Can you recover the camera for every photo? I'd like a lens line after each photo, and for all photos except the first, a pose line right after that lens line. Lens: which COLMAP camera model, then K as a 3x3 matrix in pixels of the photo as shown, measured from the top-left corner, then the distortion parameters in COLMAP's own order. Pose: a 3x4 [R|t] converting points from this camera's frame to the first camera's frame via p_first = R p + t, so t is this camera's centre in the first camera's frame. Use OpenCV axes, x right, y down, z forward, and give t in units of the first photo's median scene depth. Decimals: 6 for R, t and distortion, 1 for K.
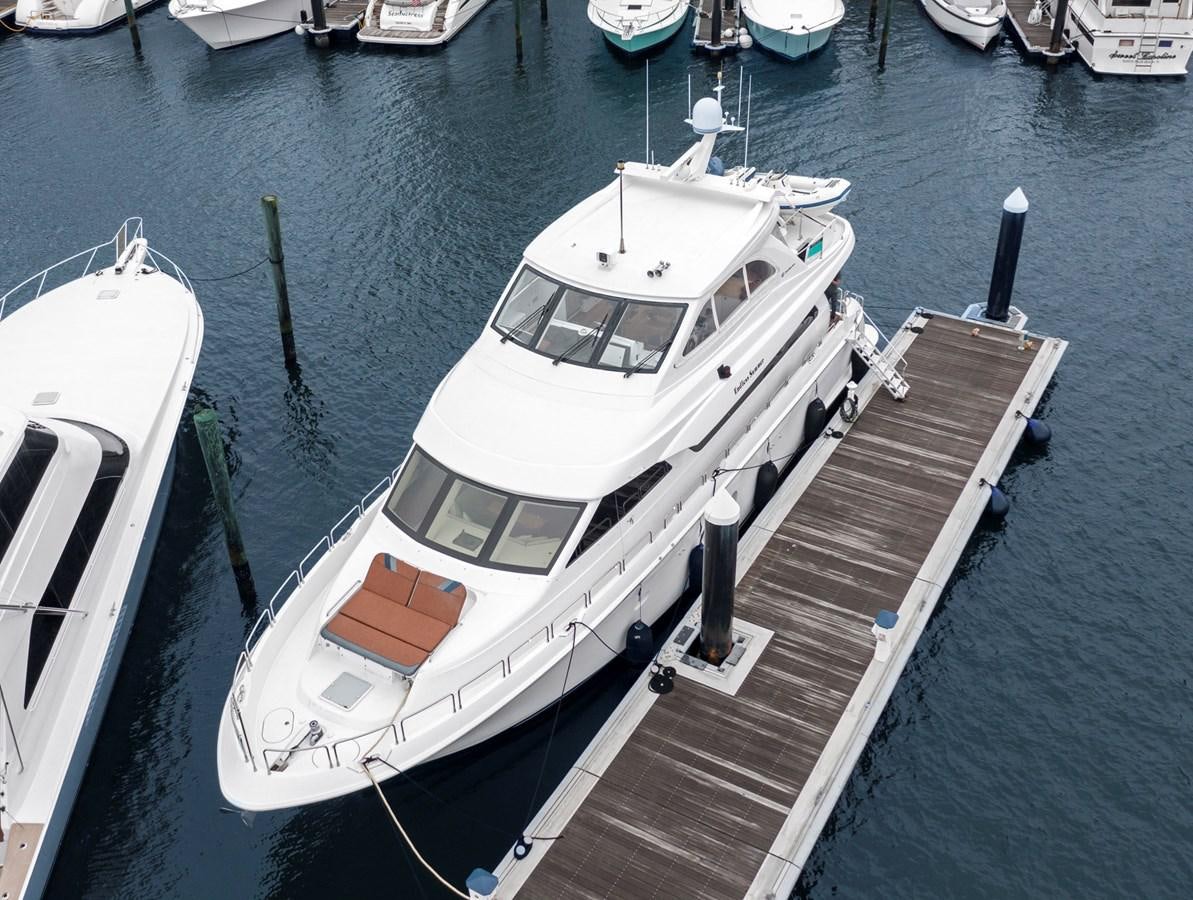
lens RADIAL K [[1152.3, 0, 596.5], [0, 1152.3, 450.0], [0, 0, 1]] dist [-0.007349, -0.015744]
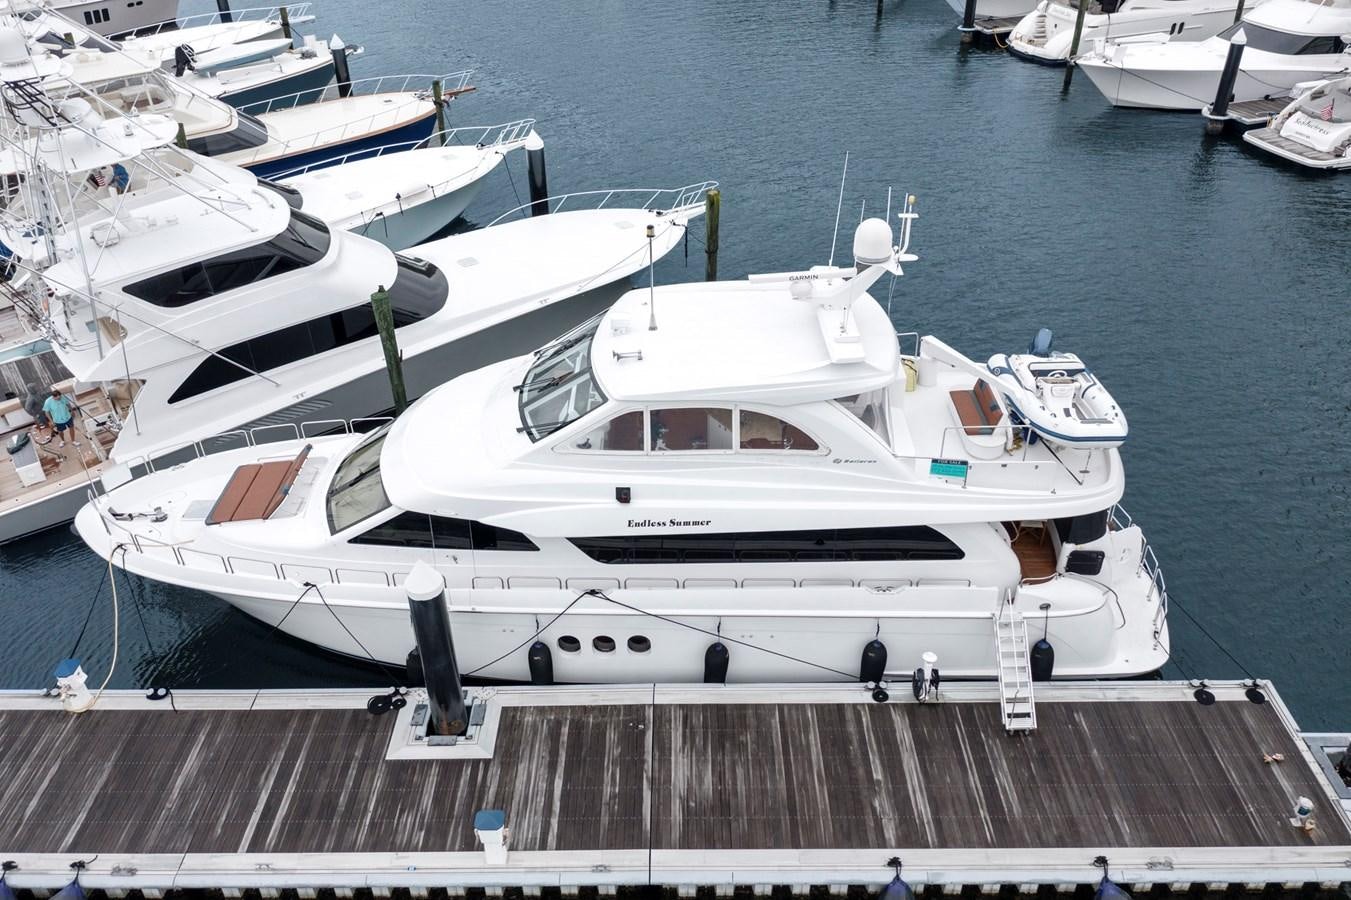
lens RADIAL K [[1025.2, 0, 674.9], [0, 1025.2, 498.2], [0, 0, 1]] dist [-0.015339, -0.001083]
pose [[0.509468, 0.524088, -0.682477, 0.639406], [-0.494394, 0.827430, 0.266335, -0.281634], [0.704284, 0.201723, 0.680655, 0.492603]]
